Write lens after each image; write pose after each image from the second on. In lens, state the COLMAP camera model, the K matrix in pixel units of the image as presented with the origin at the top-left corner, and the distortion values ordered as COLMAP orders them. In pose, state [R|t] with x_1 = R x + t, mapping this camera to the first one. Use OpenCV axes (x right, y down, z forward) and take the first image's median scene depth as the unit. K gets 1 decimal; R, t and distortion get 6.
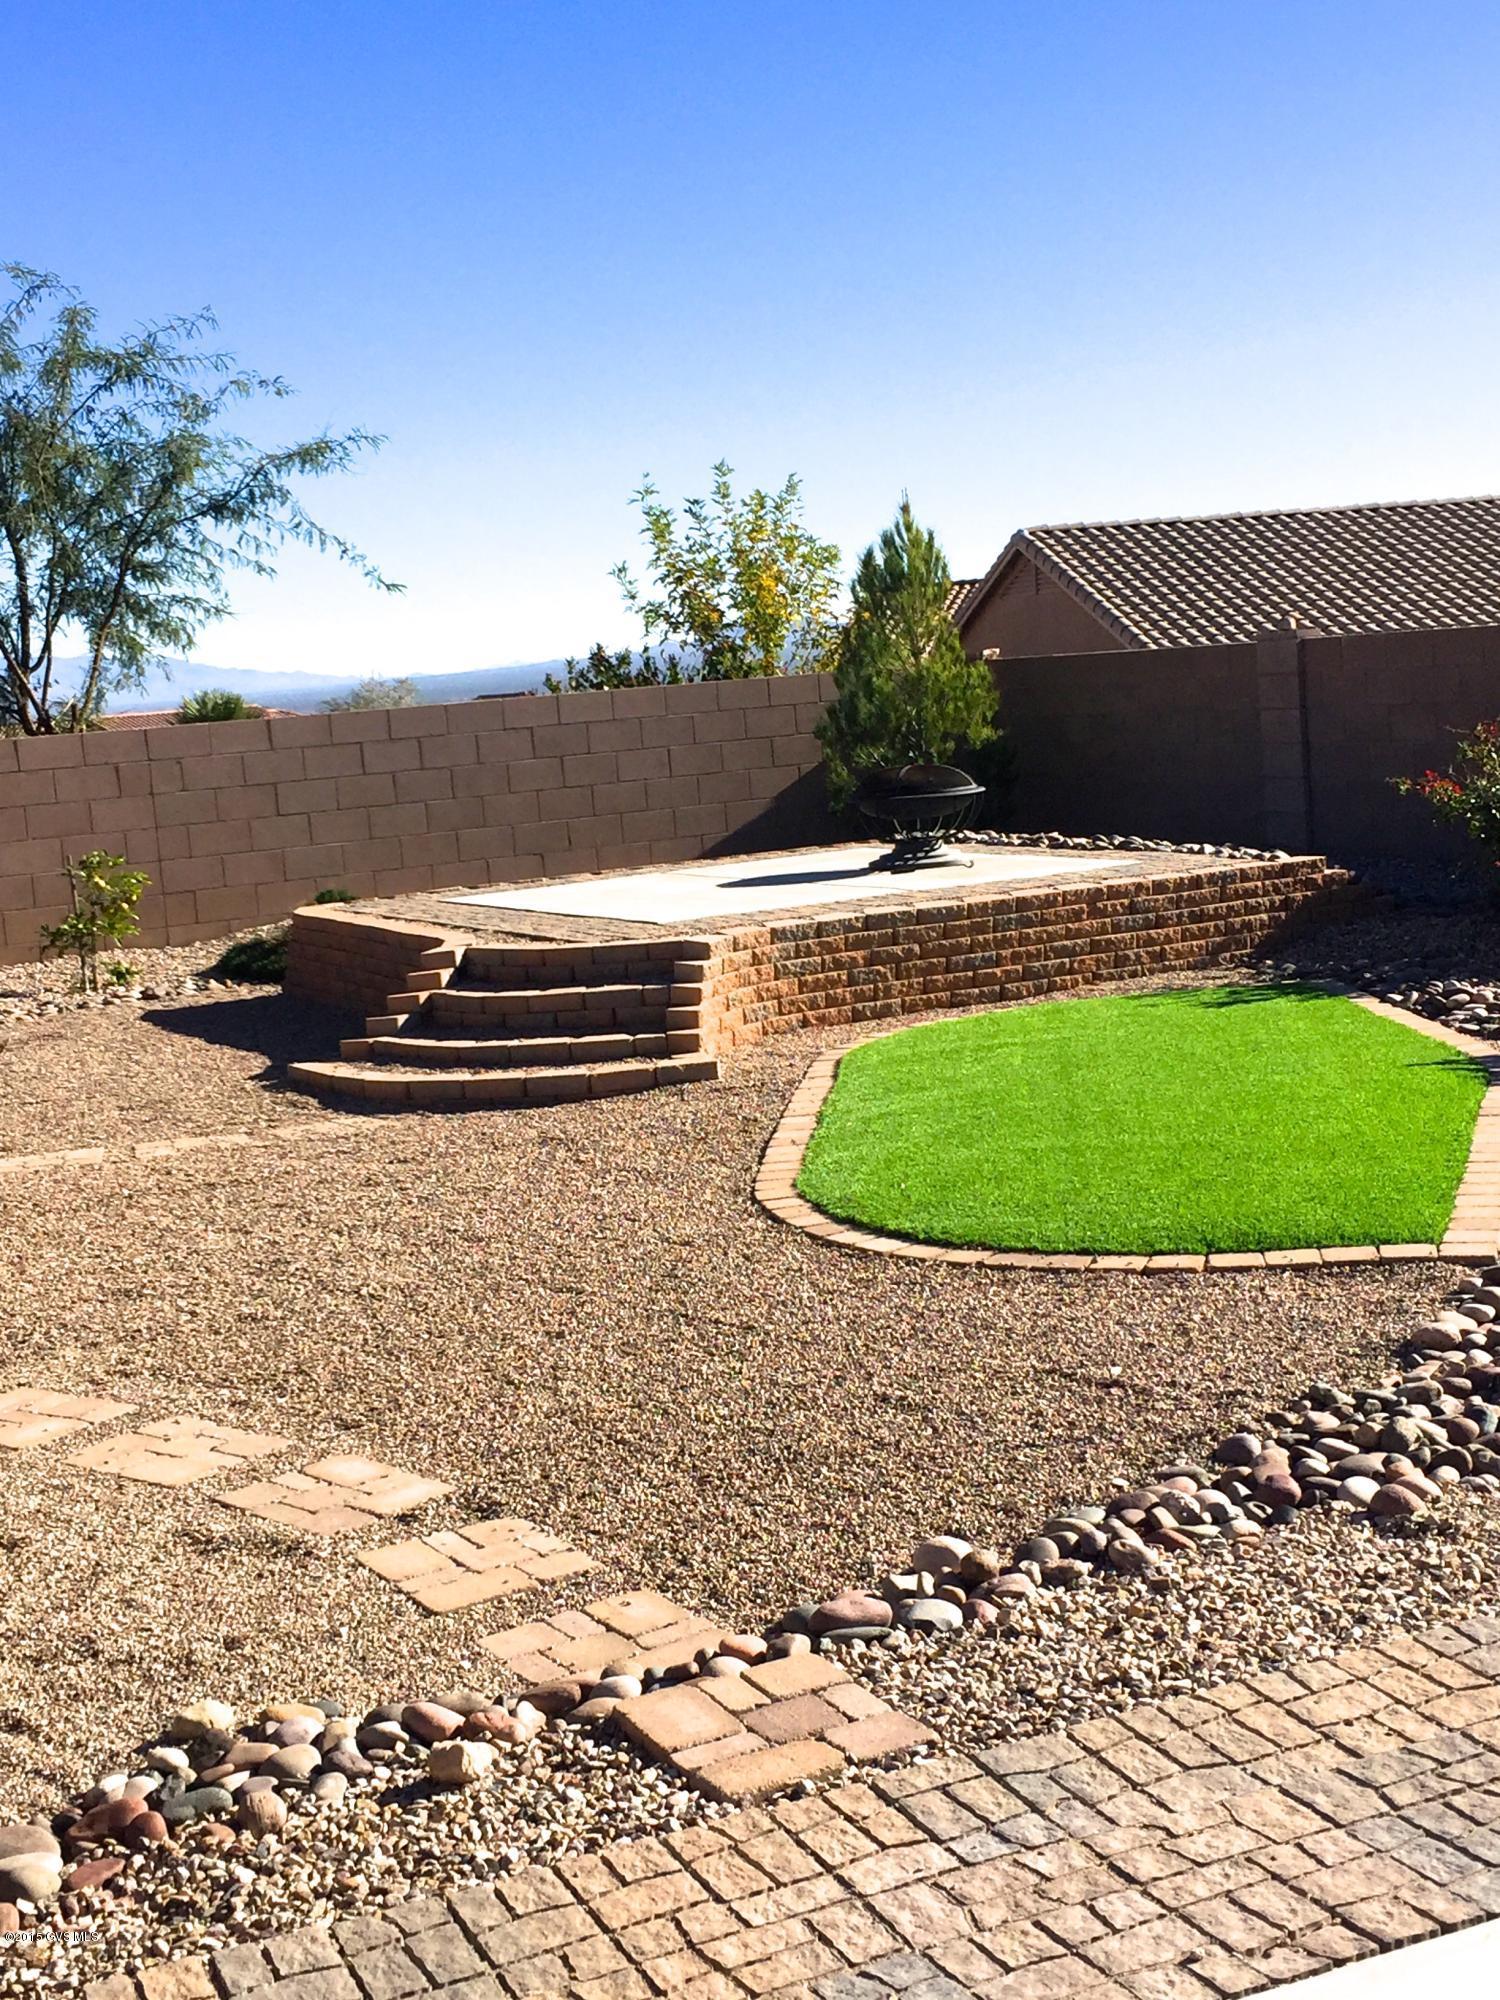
lens RADIAL K [[2626.1, 0, 750.0], [0, 2626.1, 998.3], [0, 0, 1]] dist [0.019872, 0.000000]
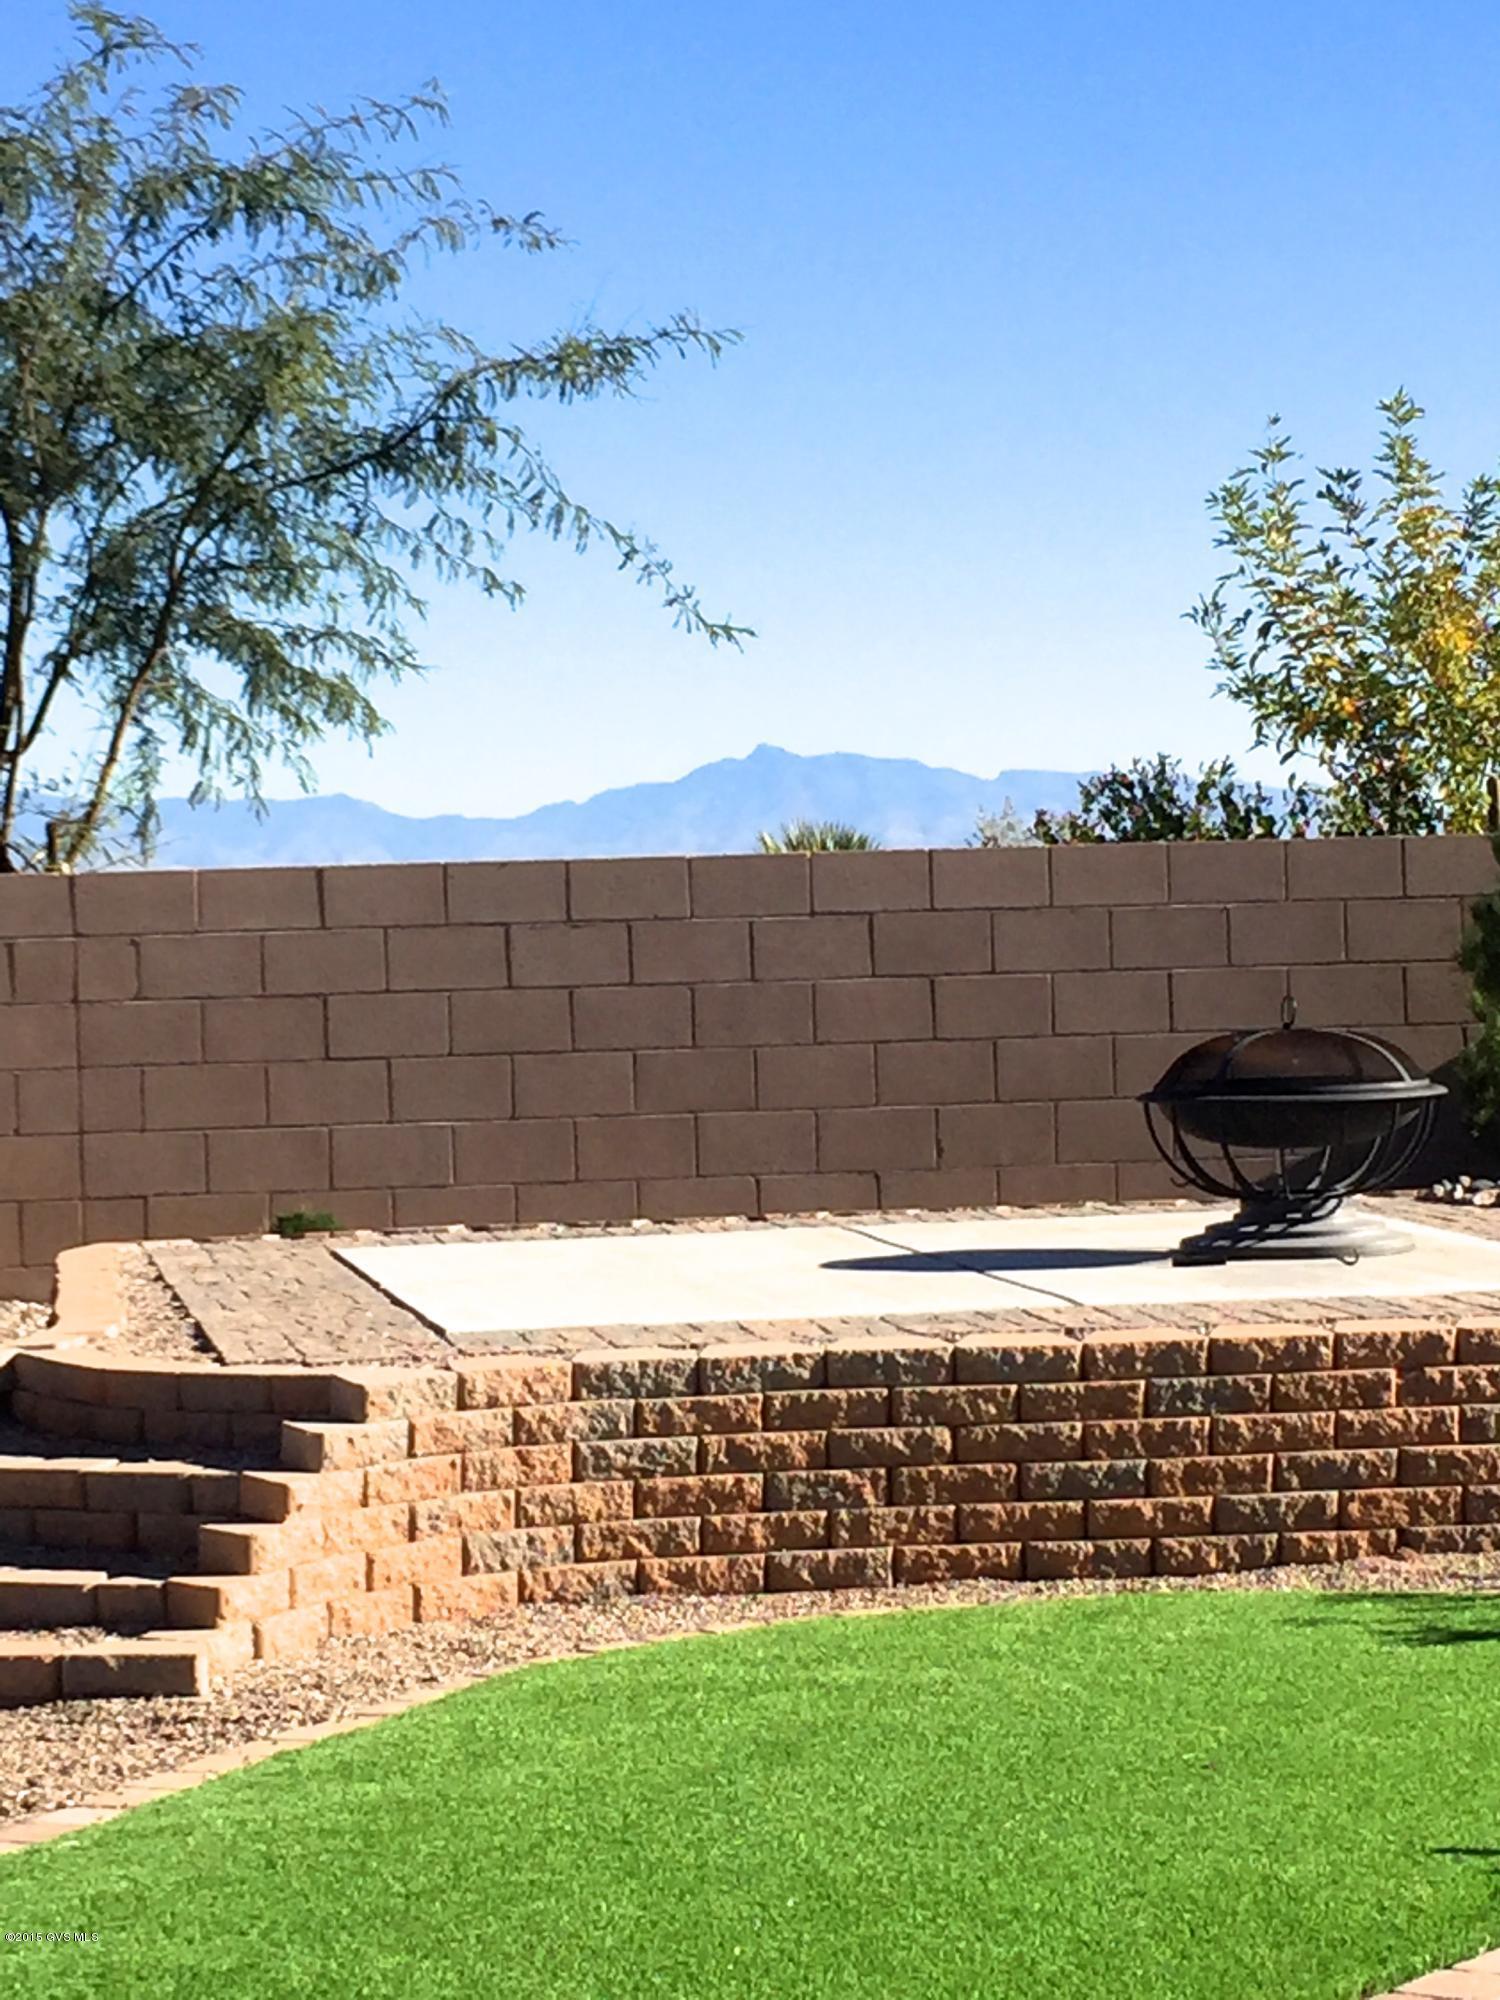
lens RADIAL K [[4901.4, 0, 750.0], [0, 4901.4, 1001.8], [0, 0, 1]] dist [-0.012066, 0.000000]
pose [[0.948374, 0.059022, -0.311613, 0.275367], [-0.085954, 0.993591, -0.073402, -0.027633], [0.305283, 0.096397, 0.947370, 0.199248]]
